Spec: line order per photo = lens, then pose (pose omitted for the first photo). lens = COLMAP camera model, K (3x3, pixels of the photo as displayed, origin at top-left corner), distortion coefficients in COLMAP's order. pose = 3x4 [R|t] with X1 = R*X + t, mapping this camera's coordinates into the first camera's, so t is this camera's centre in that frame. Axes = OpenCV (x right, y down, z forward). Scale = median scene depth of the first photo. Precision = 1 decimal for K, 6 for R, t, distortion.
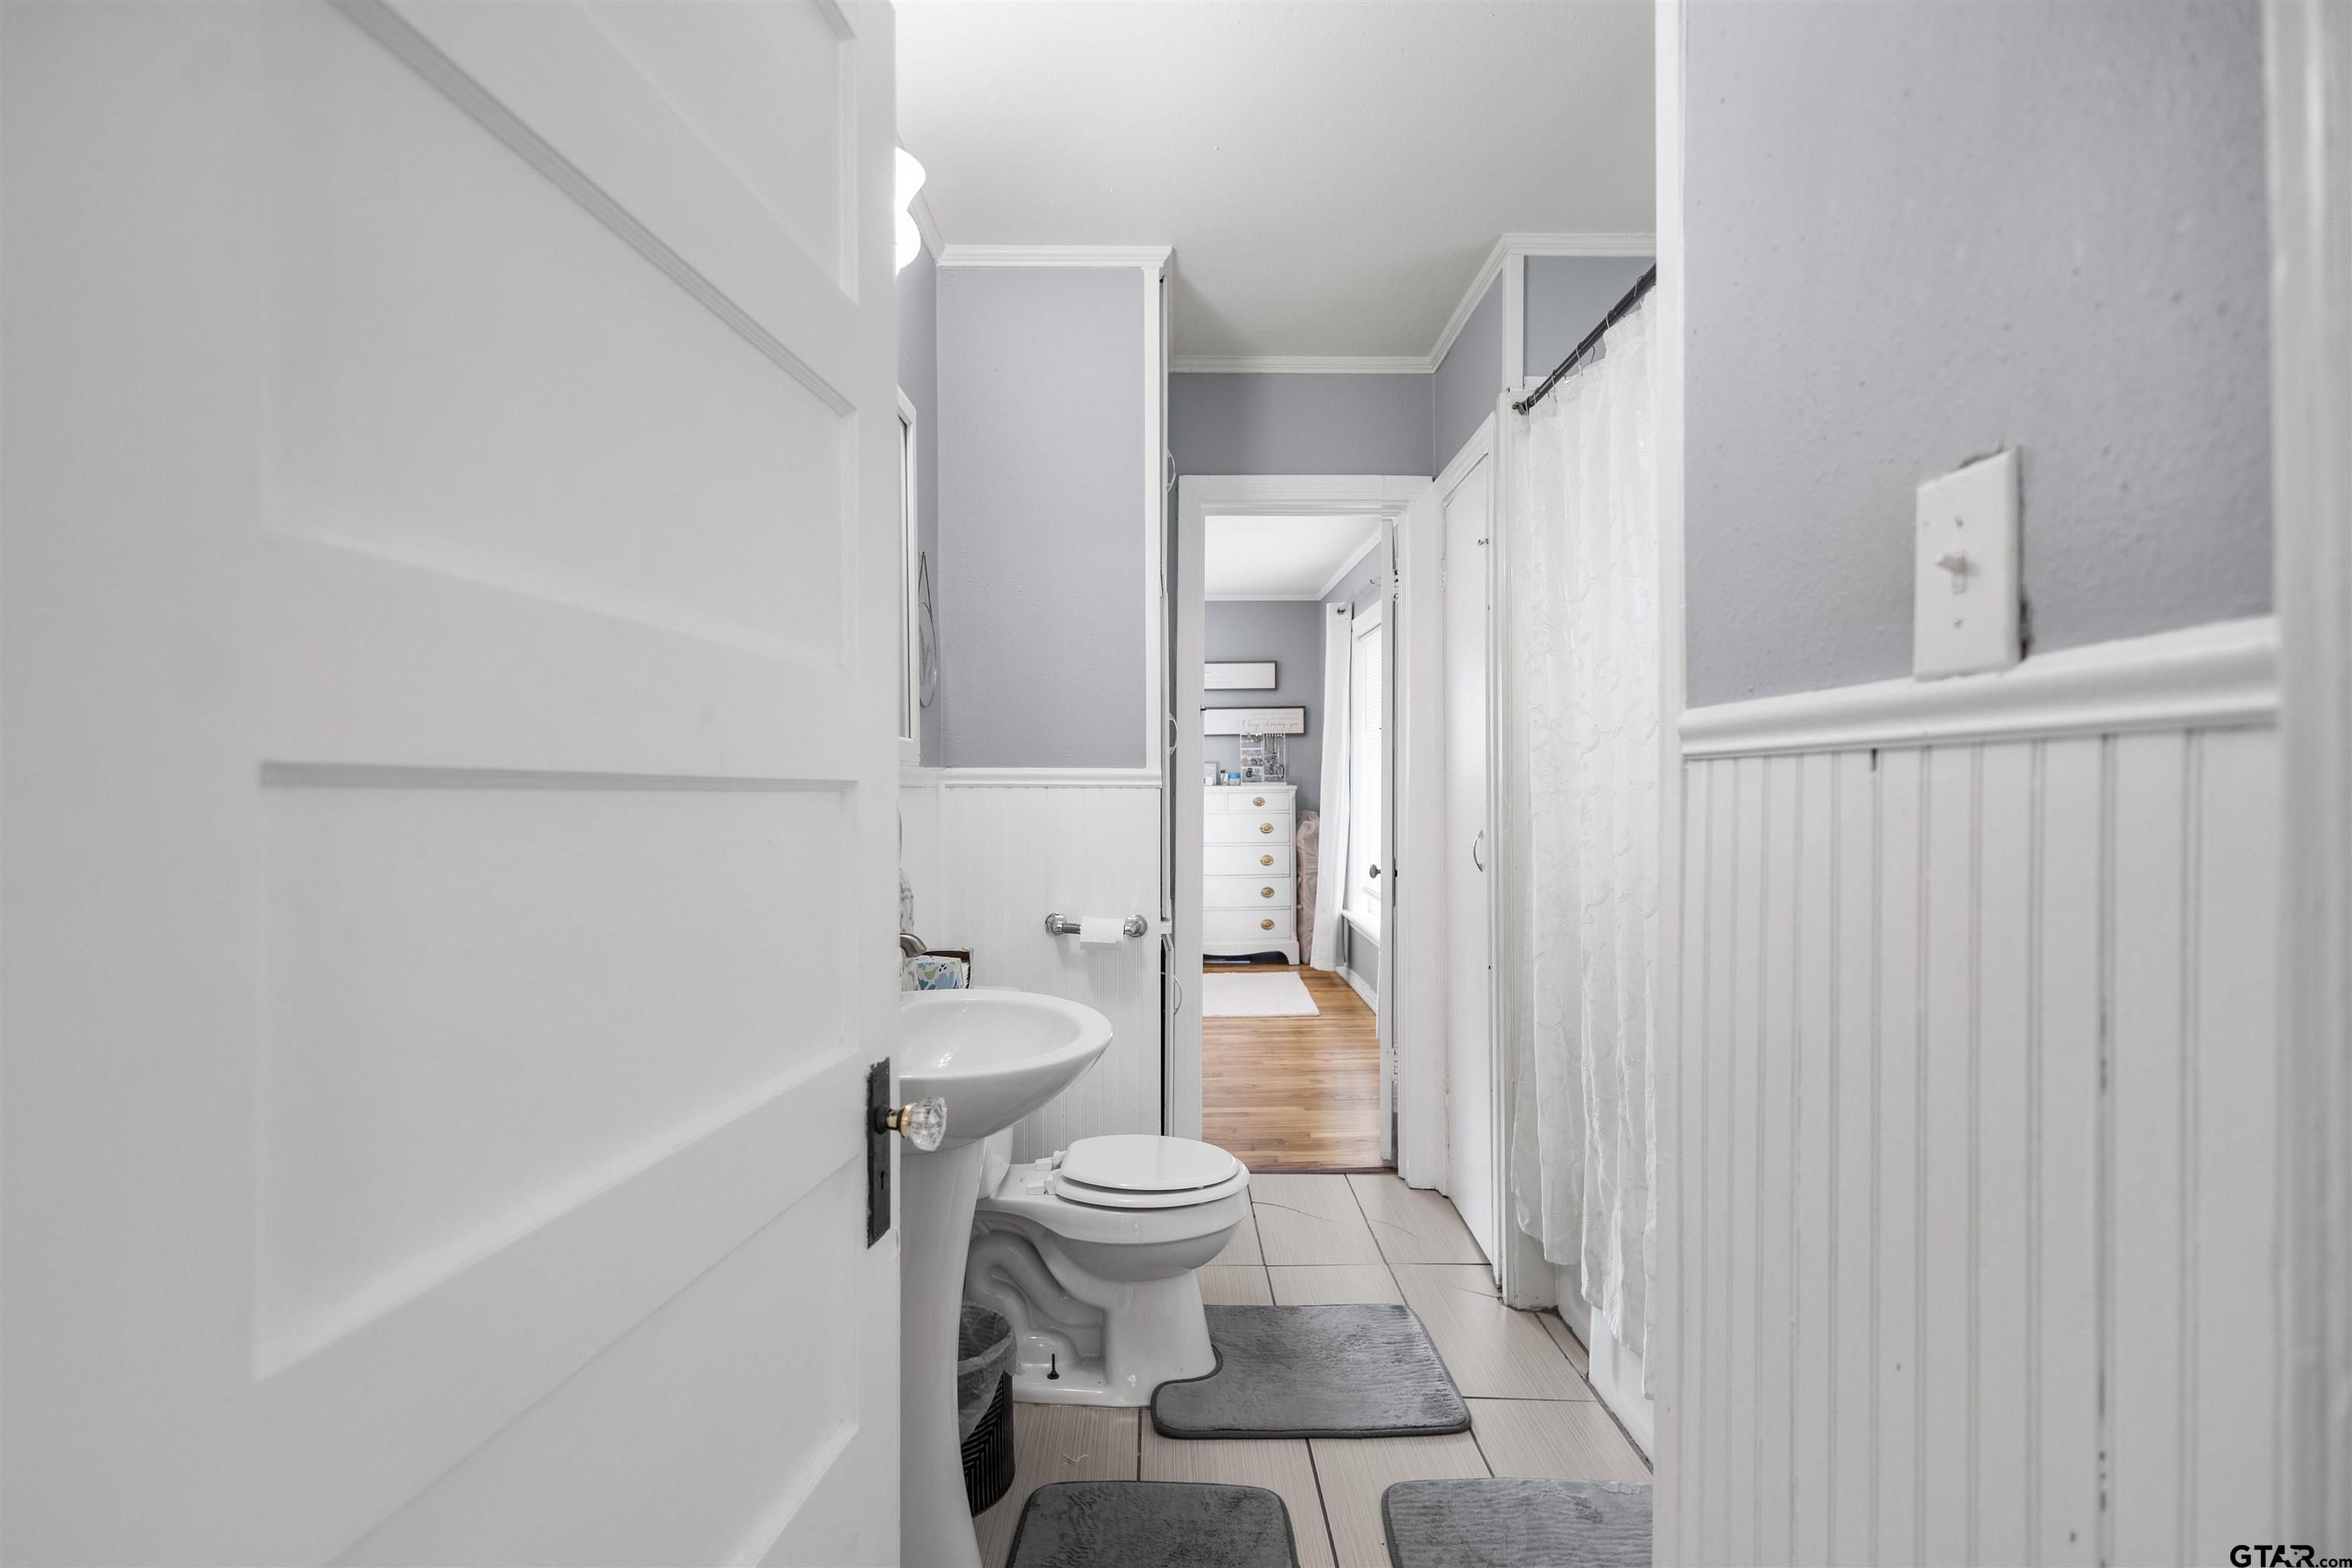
lens RADIAL K [[1099.0, 0, 1178.2], [0, 1099.0, 786.4], [0, 0, 1]] dist [0.007438, -0.003008]
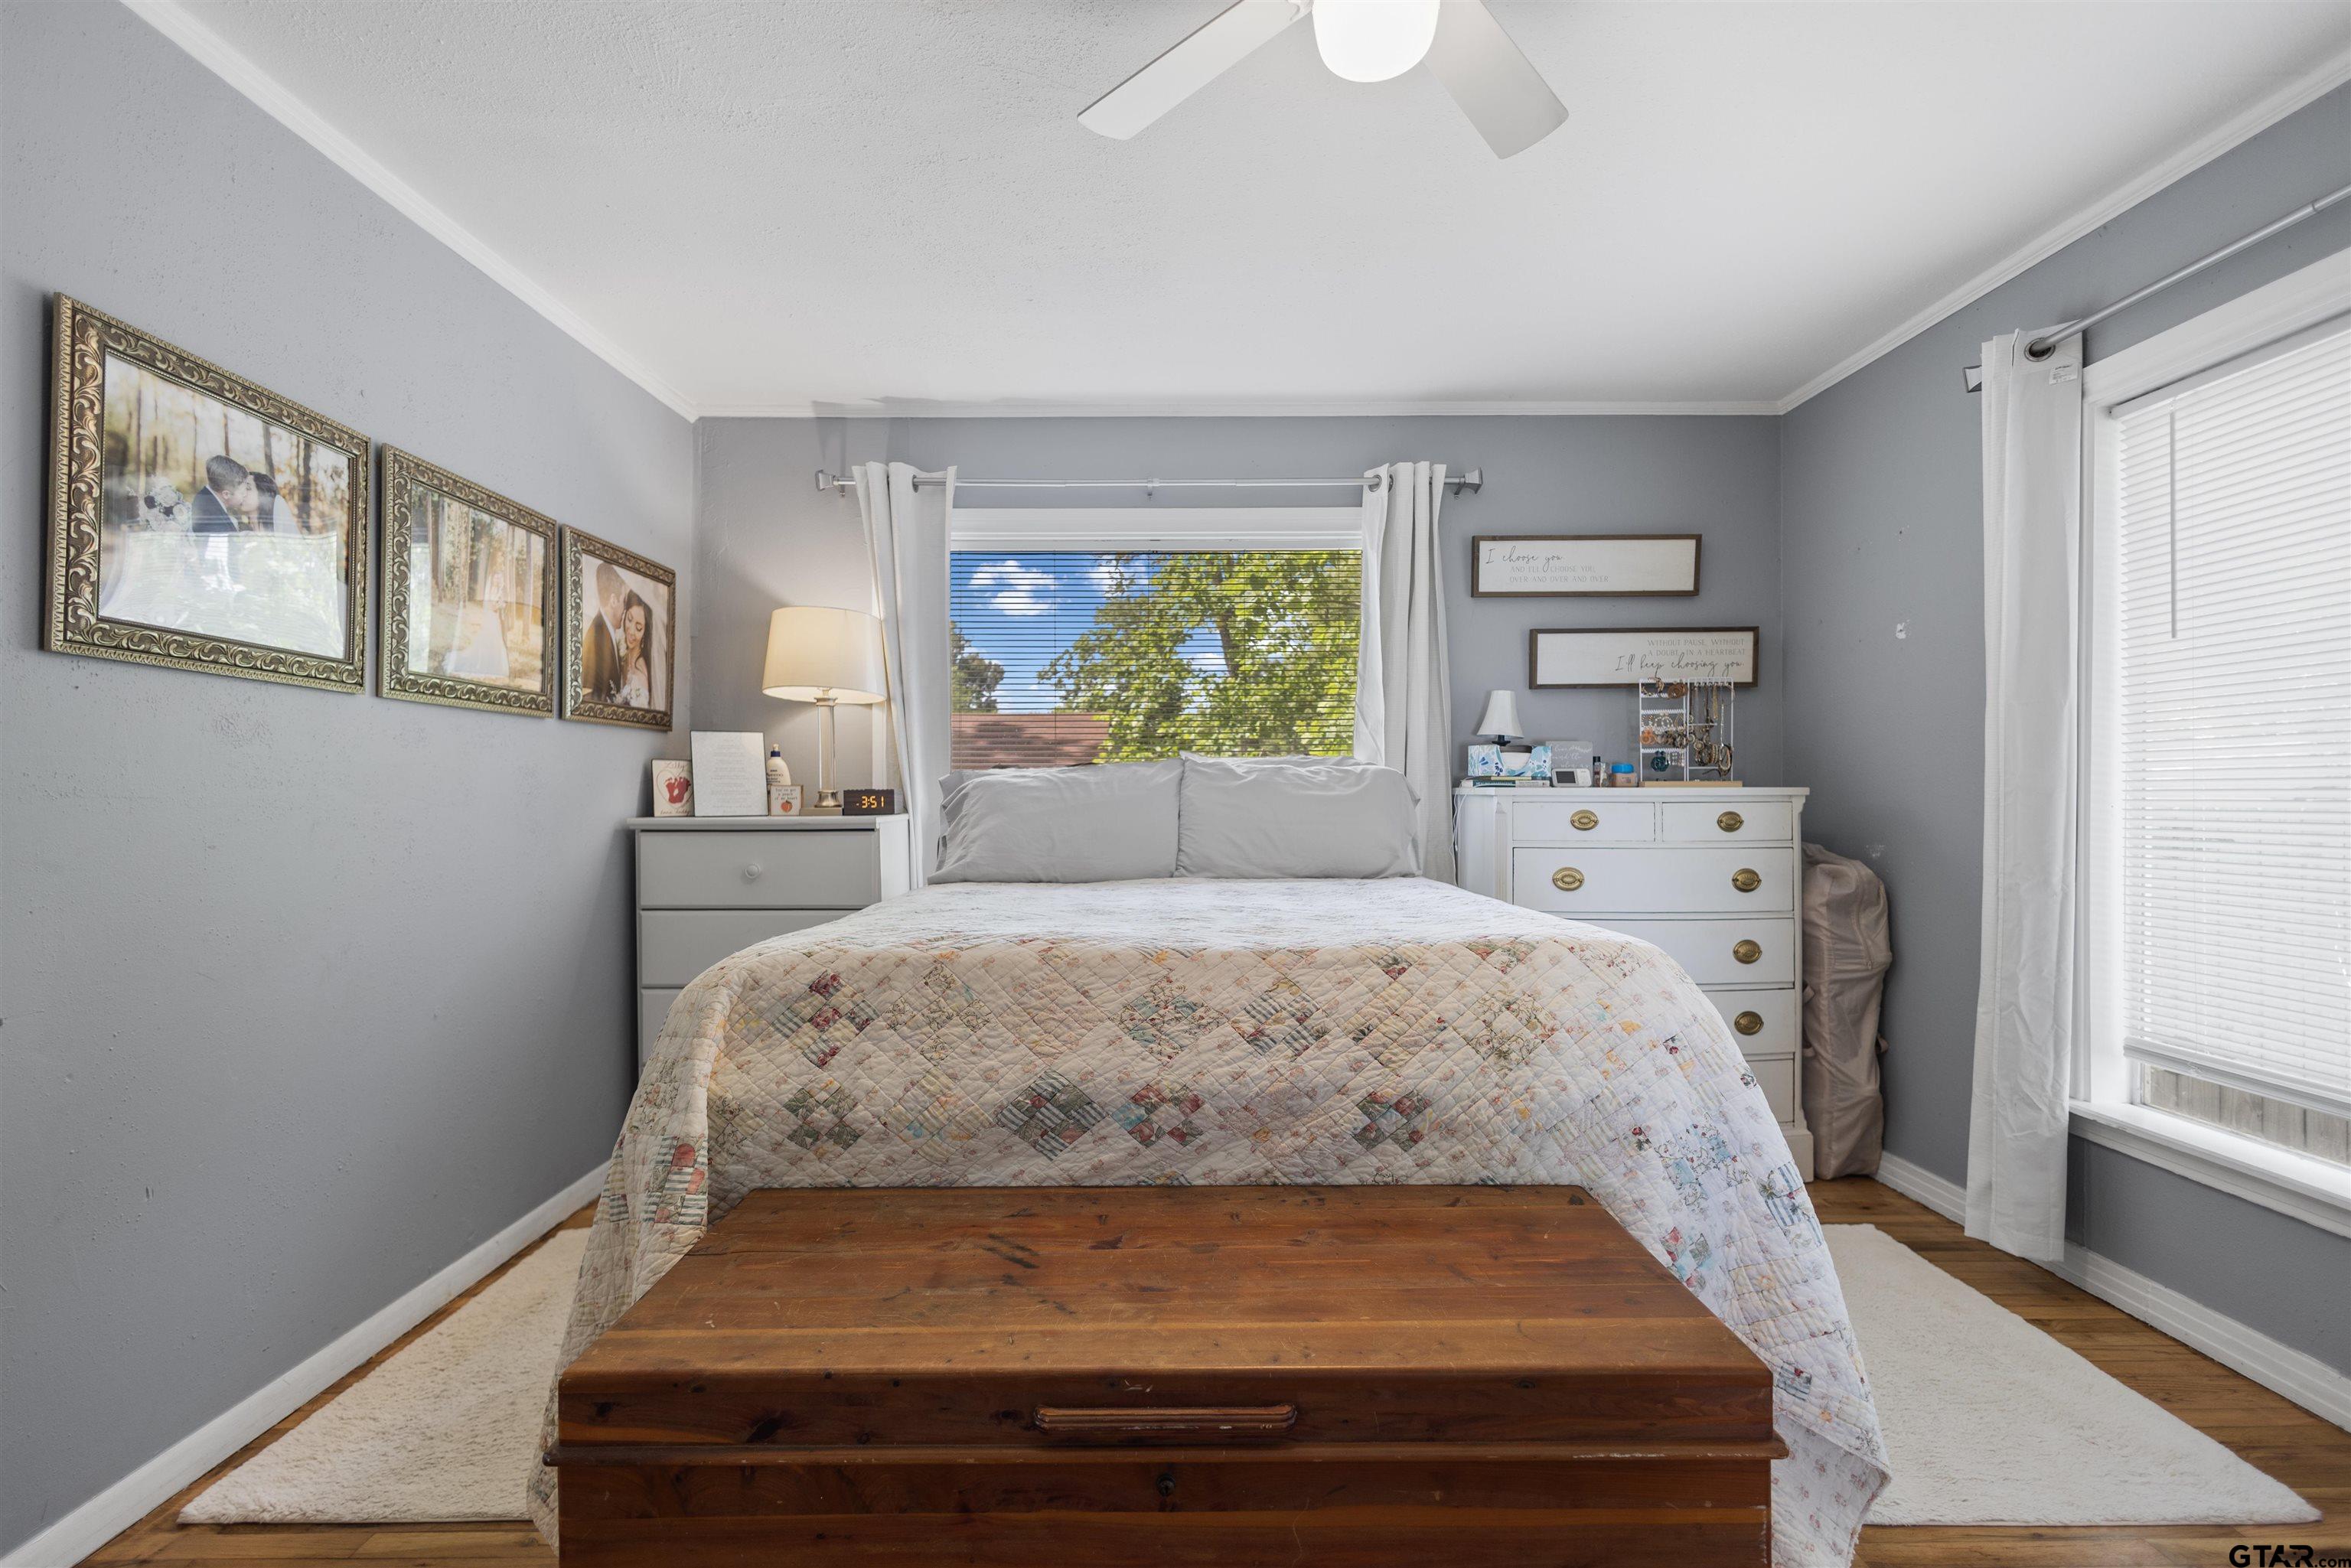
lens RADIAL K [[1098.5, 0, 1171.5], [0, 1098.5, 792.6], [0, 0, 1]] dist [0.007438, -0.003008]
pose [[0.999963, 0.002741, -0.008161, -0.145269], [-0.002815, 0.999955, -0.009034, 0.006196], [0.008136, 0.009056, 0.999926, 0.516706]]
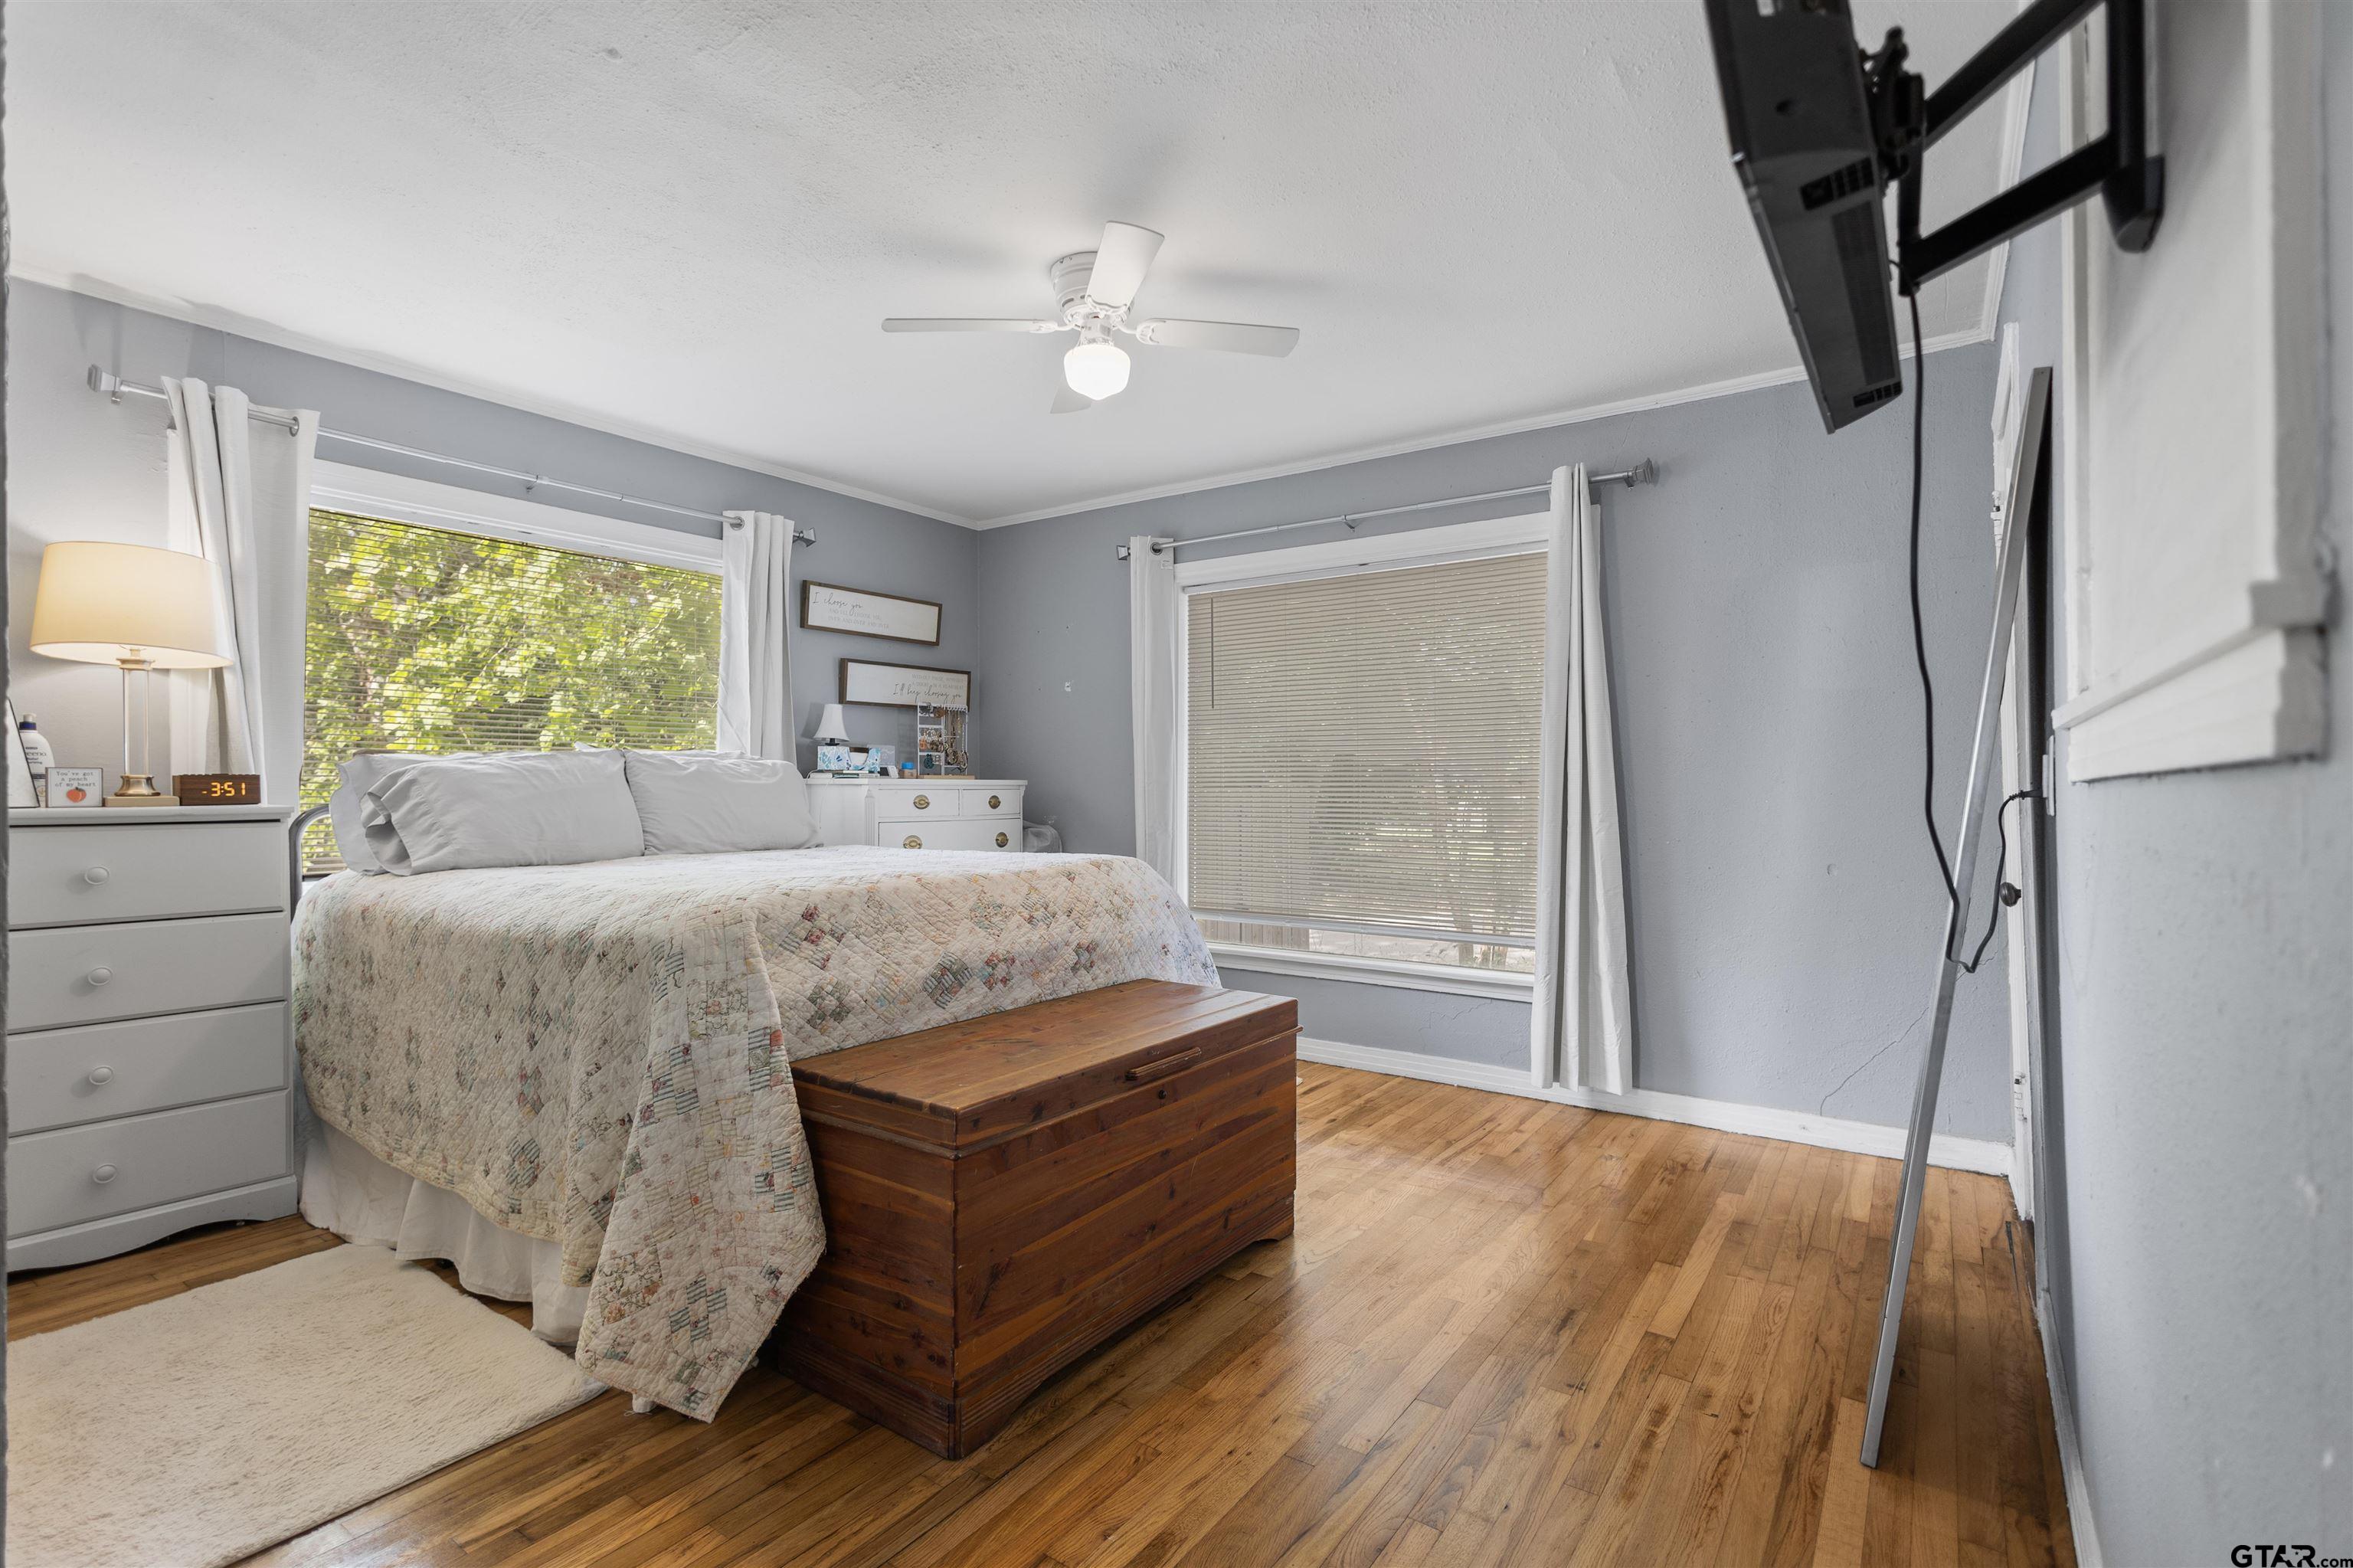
lens RADIAL K [[1099.5, 0, 1172.5], [0, 1099.5, 787.5], [0, 0, 1]] dist [0.007438, -0.003008]
pose [[0.588696, 0.005398, 0.808337, -0.401253], [0.003295, 0.999953, -0.009077, 0.010580], [-0.808348, 0.008007, 0.588650, 0.473438]]
